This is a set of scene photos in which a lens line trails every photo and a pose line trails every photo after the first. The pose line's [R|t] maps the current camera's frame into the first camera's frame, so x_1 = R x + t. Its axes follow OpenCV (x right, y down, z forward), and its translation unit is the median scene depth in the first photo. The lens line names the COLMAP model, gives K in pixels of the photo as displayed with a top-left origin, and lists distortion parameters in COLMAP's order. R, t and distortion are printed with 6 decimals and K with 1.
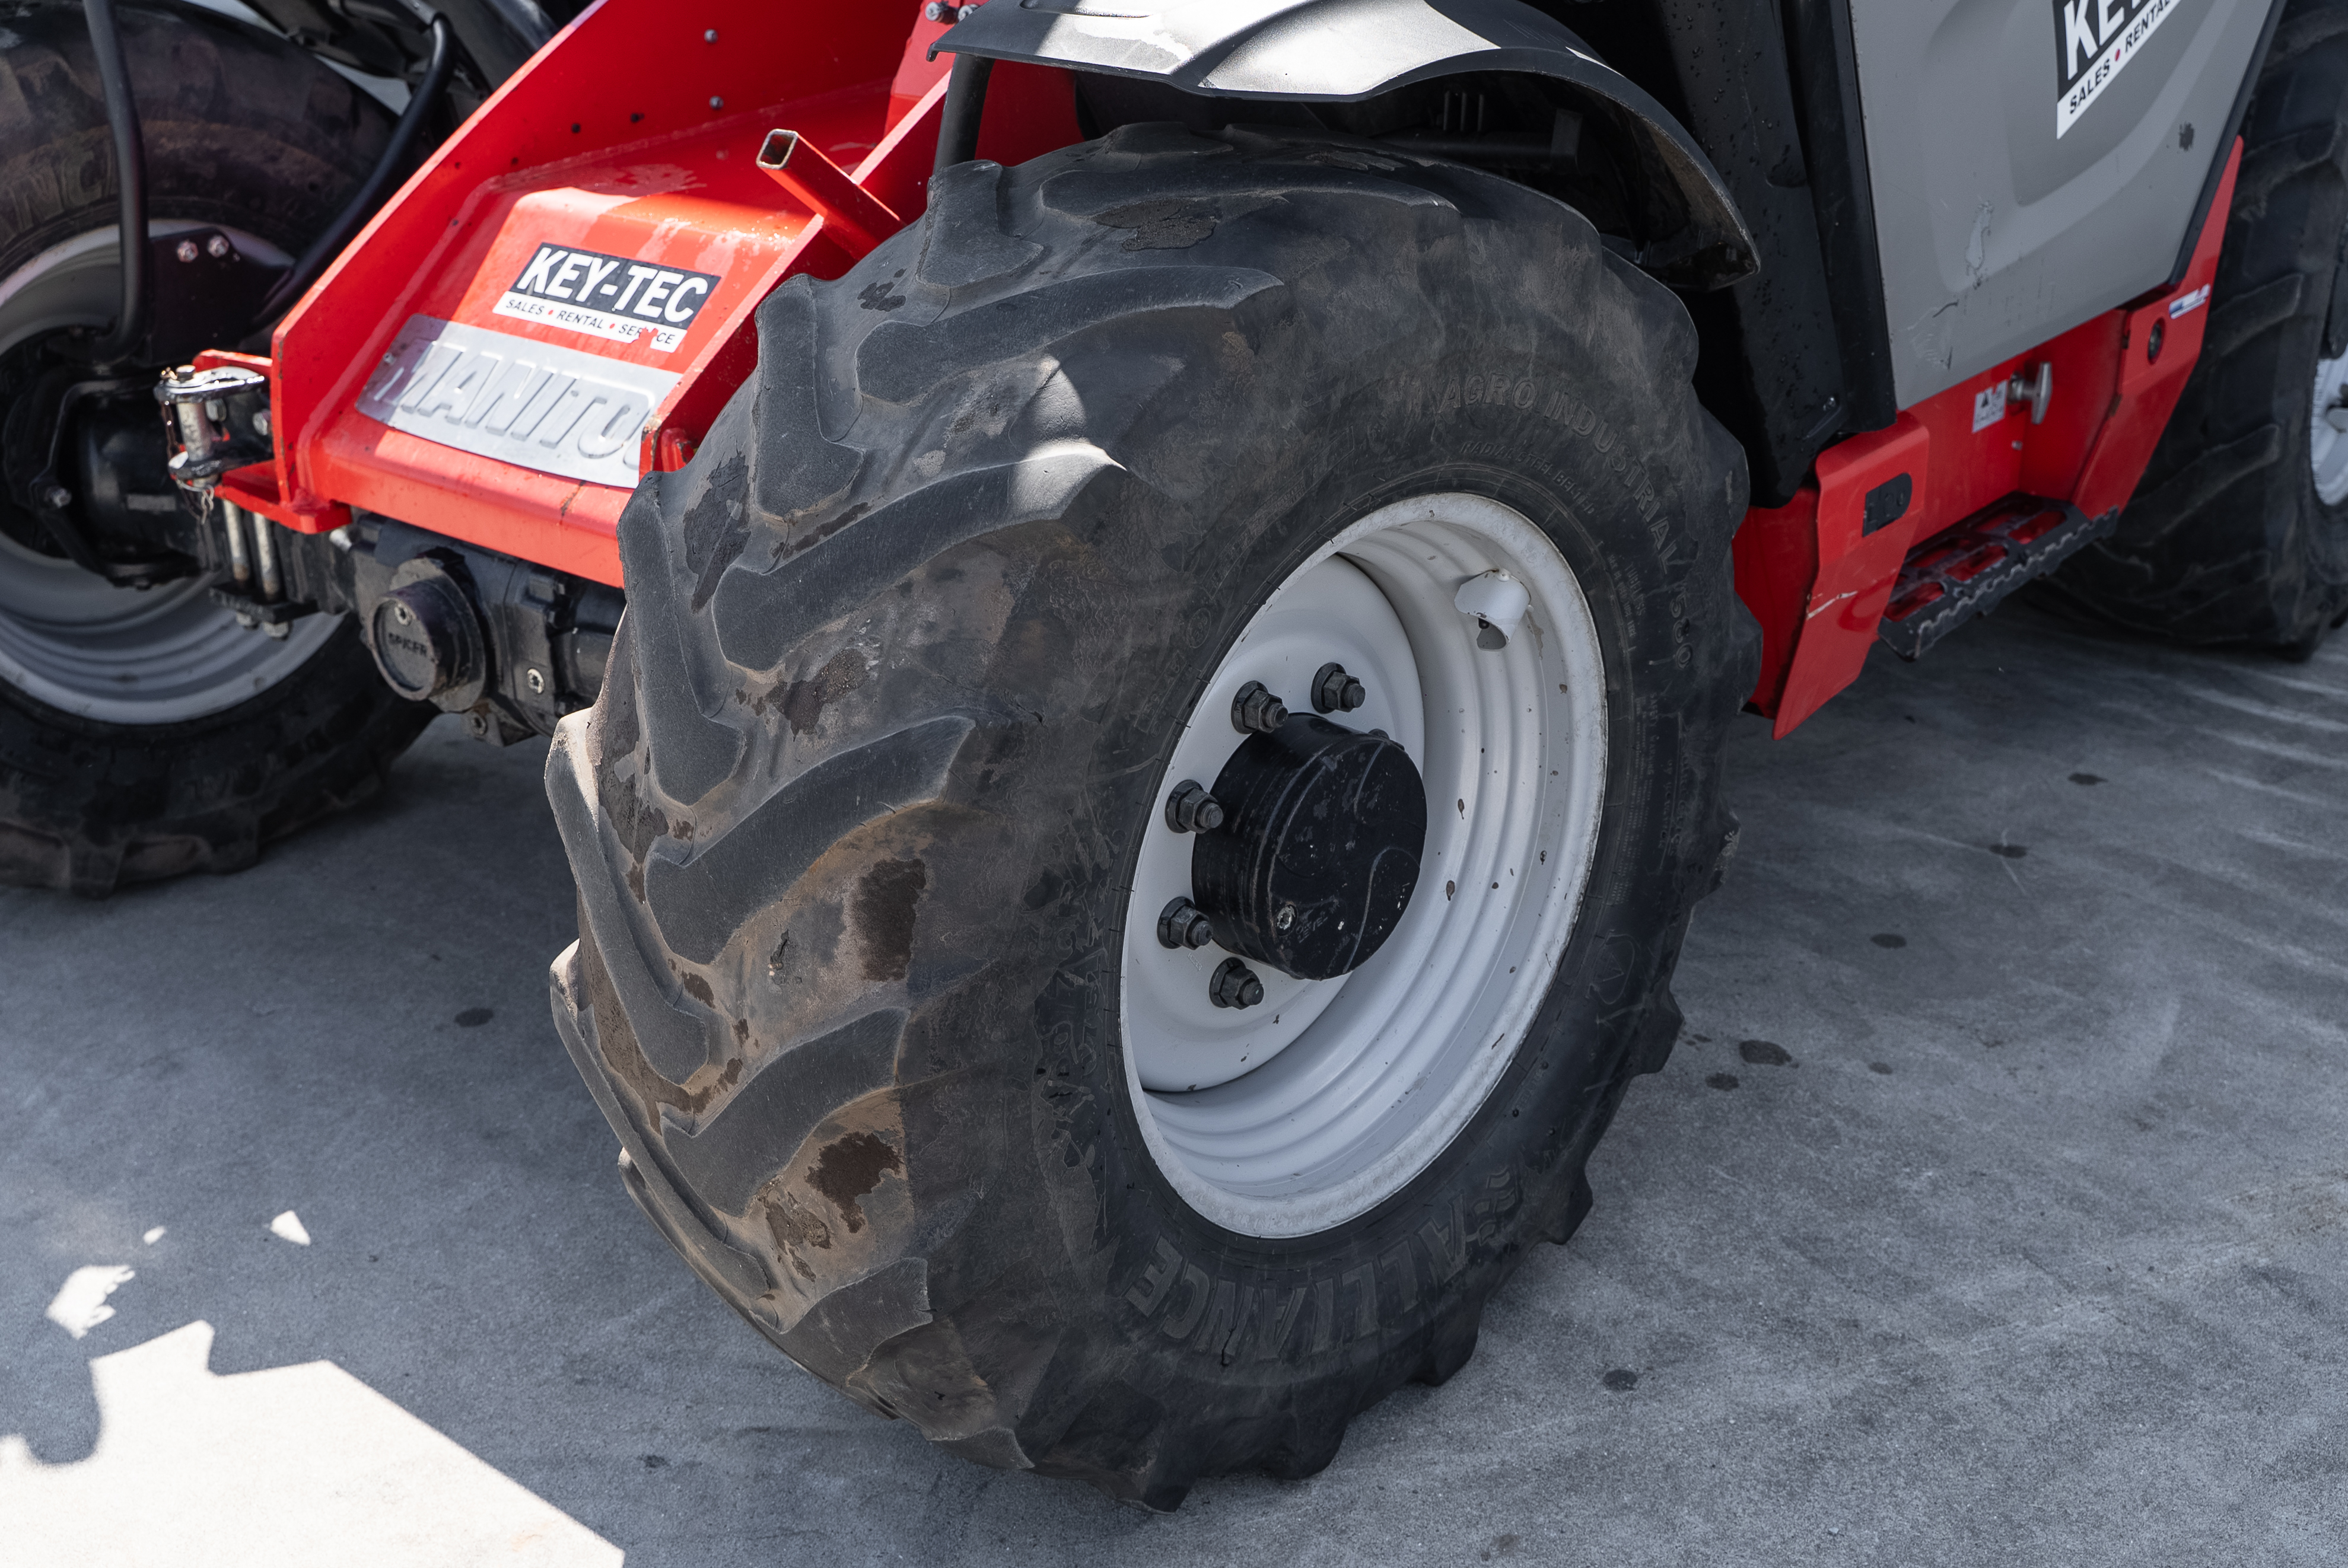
lens RADIAL K [[2410.4, 0, 1175.2], [0, 2410.4, 768.7], [0, 0, 1]] dist [0.018288, 0.000000]
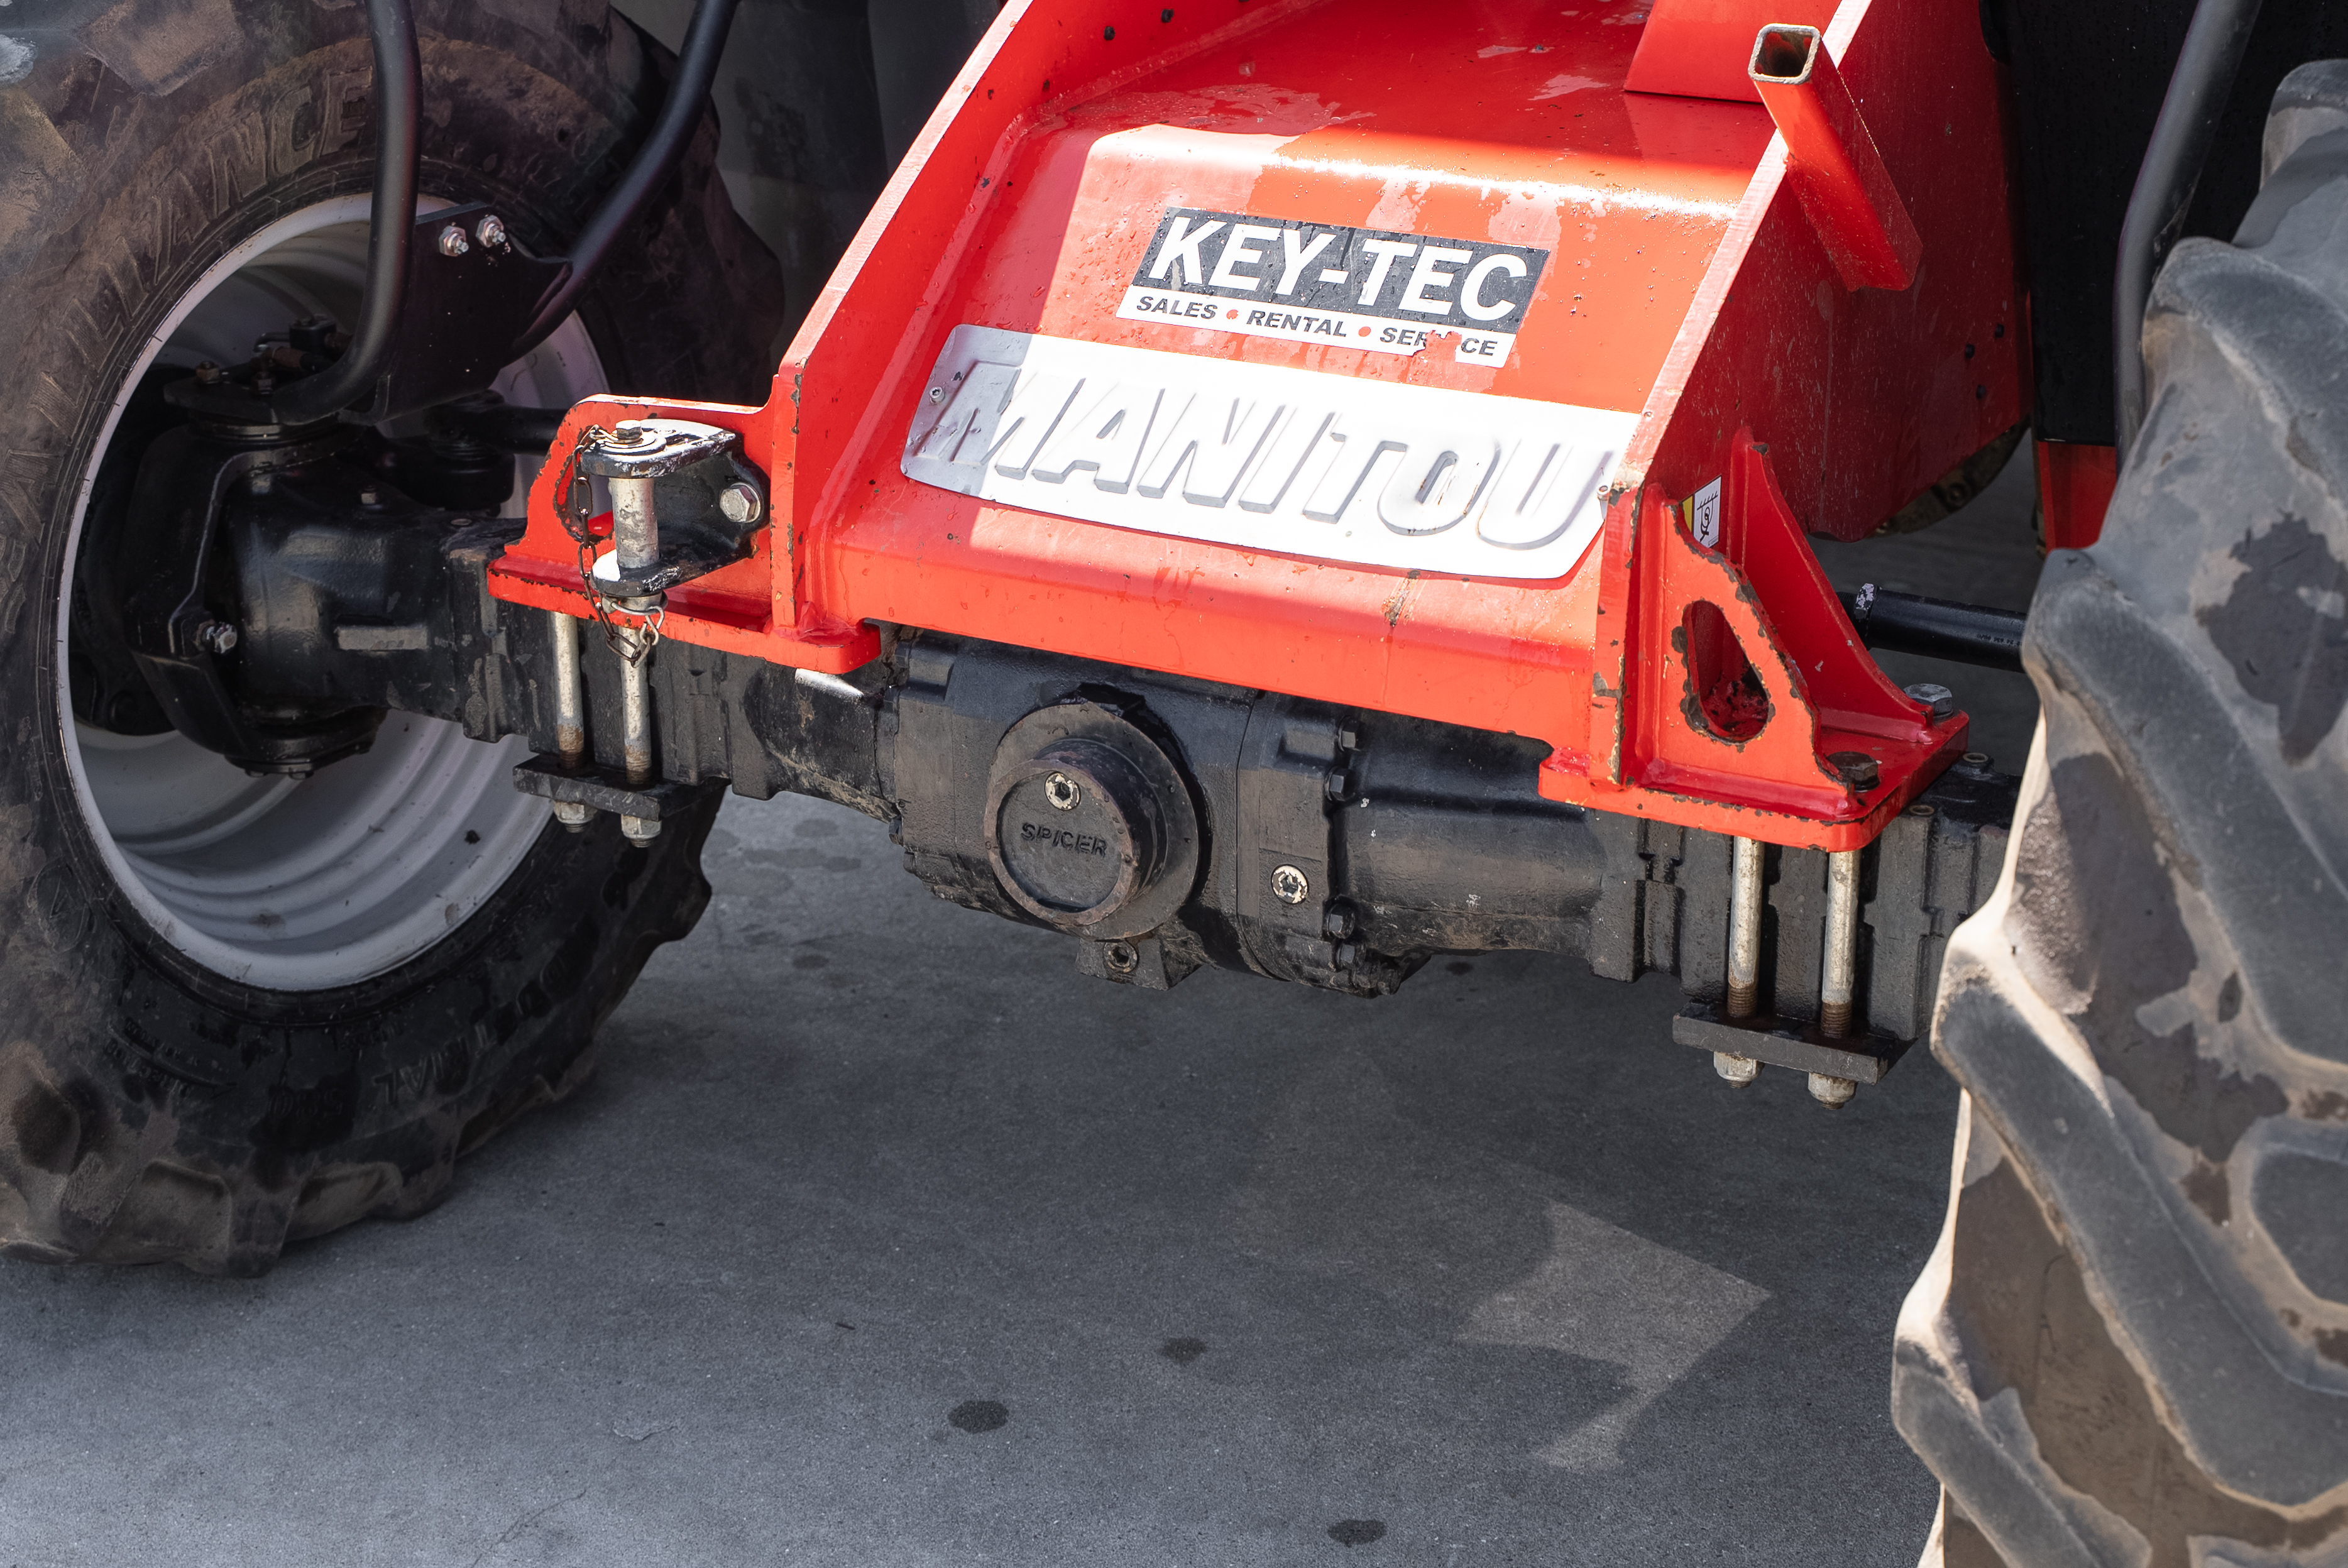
lens RADIAL K [[3435.6, 0, 1175.6], [0, 3435.6, 794.7], [0, 0, 1]] dist [0.006402, 0.000000]
pose [[0.984036, -0.056517, 0.168755, -0.425958], [0.063254, 0.997390, -0.034811, -0.028804], [-0.166347, 0.044929, 0.985043, 0.098984]]
